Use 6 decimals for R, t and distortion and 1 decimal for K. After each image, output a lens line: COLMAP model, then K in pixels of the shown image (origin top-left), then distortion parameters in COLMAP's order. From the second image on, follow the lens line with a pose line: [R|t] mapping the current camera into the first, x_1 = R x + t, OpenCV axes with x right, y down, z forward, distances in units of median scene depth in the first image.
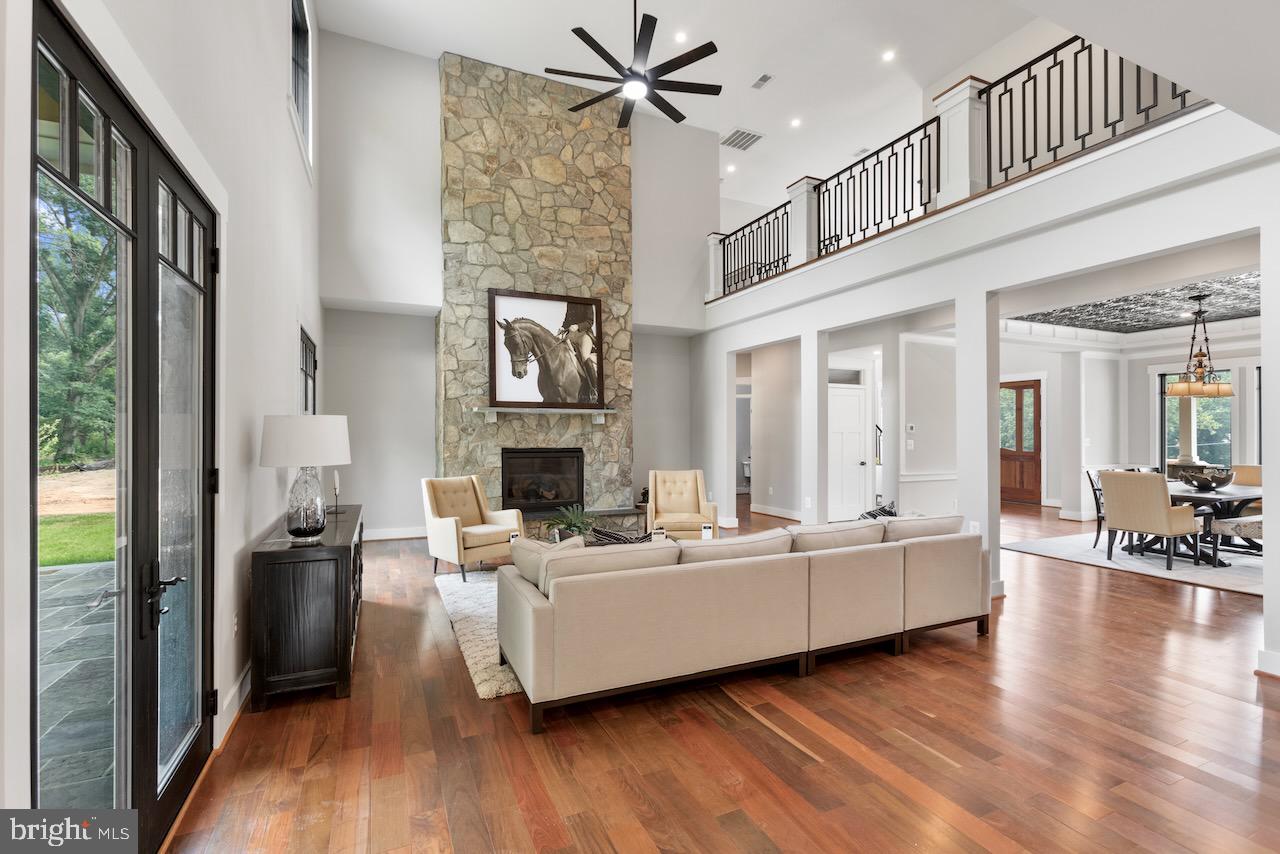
lens RADIAL K [[568.1, 0, 630.6], [0, 568.1, 428.8], [0, 0, 1]] dist [-0.013077, 0.008978]
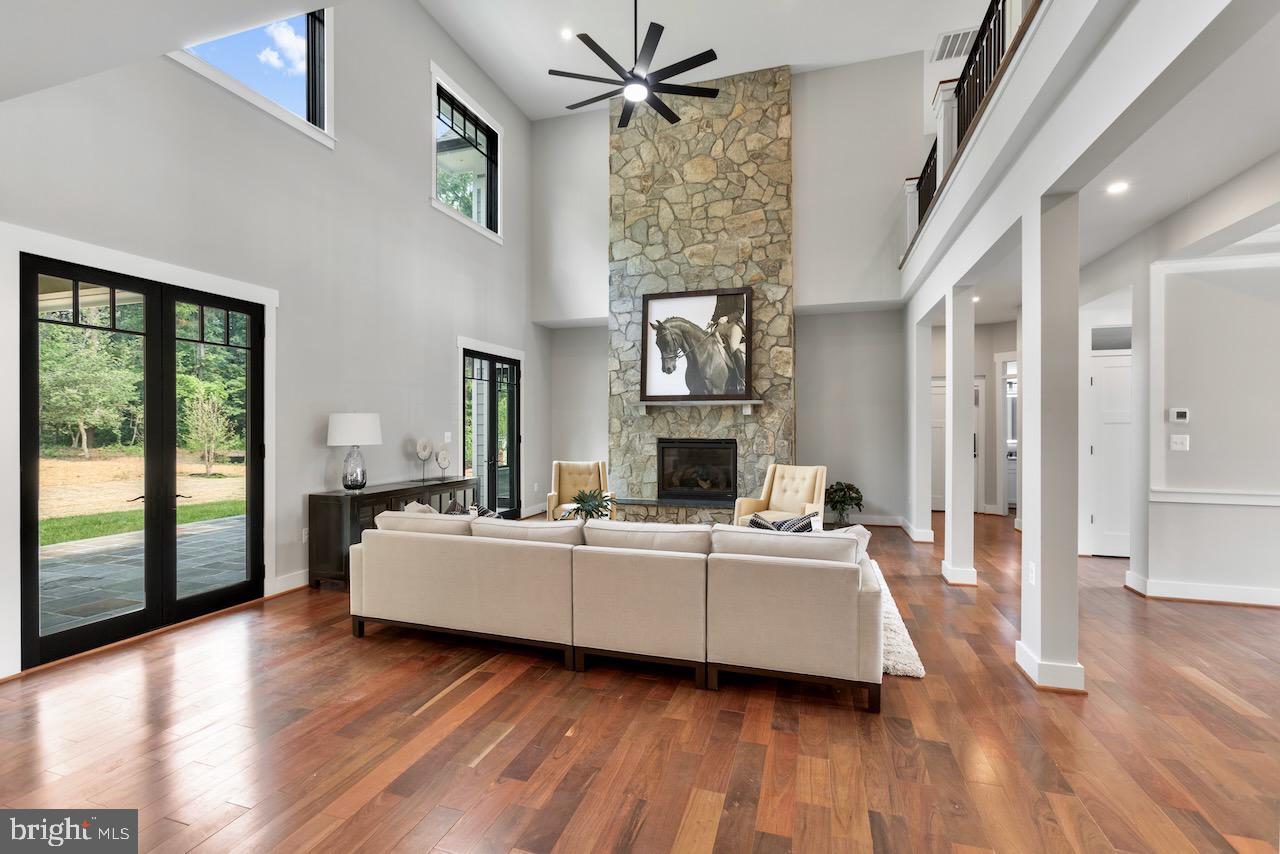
lens RADIAL K [[568.1, 0, 638.5], [0, 568.1, 424.7], [0, 0, 1]] dist [-0.013077, 0.008978]
pose [[0.742612, -0.000810, -0.669722, 0.480080], [0.005813, 0.999969, 0.005236, 0.001895], [0.669697, -0.007782, 0.742594, 0.157501]]
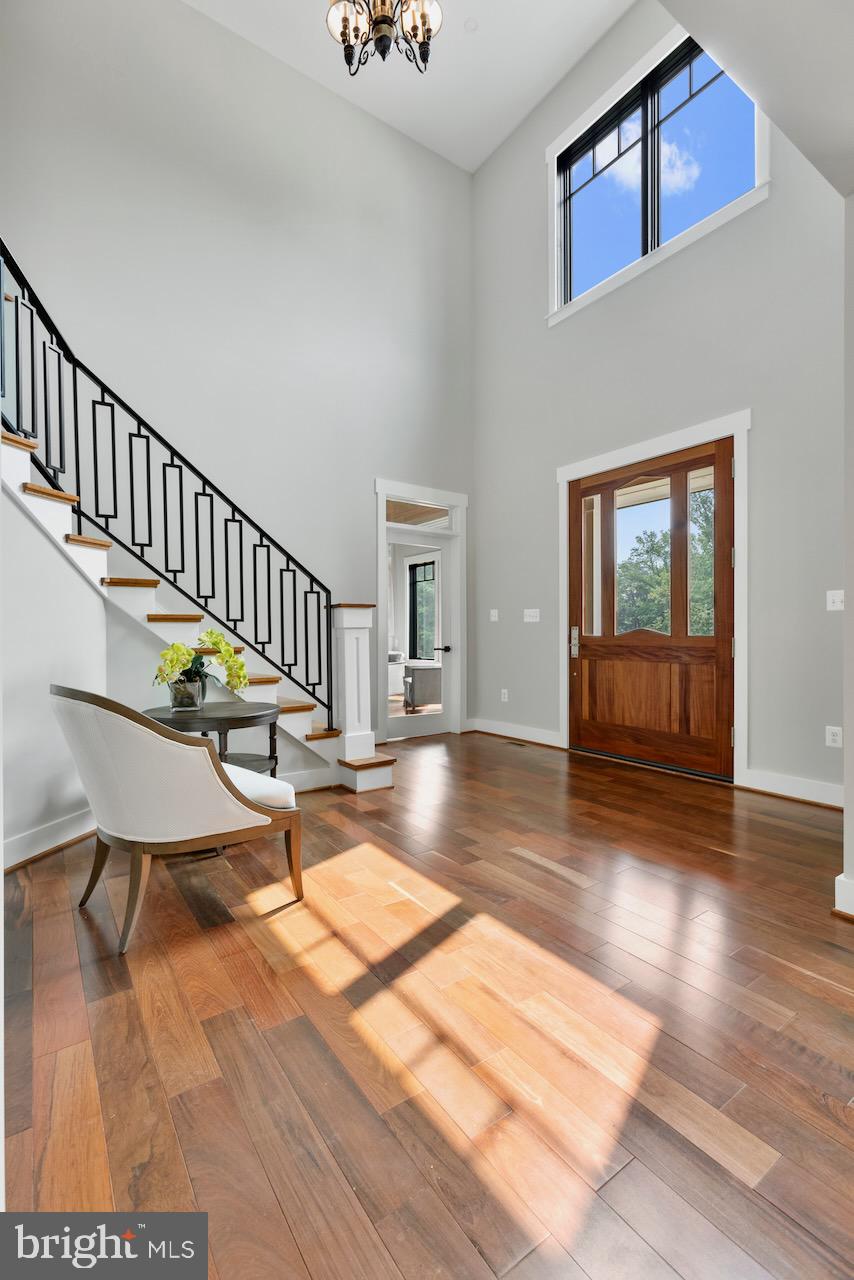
lens RADIAL K [[568.1, 0, 415.2], [0, 568.1, 638.7], [0, 0, 1]] dist [-0.013077, 0.008978]
pose [[0.988114, -0.001183, 0.153717, 0.710819], [0.000097, 0.999975, 0.007075, 0.060391], [-0.153722, -0.006976, 0.988090, 1.020888]]
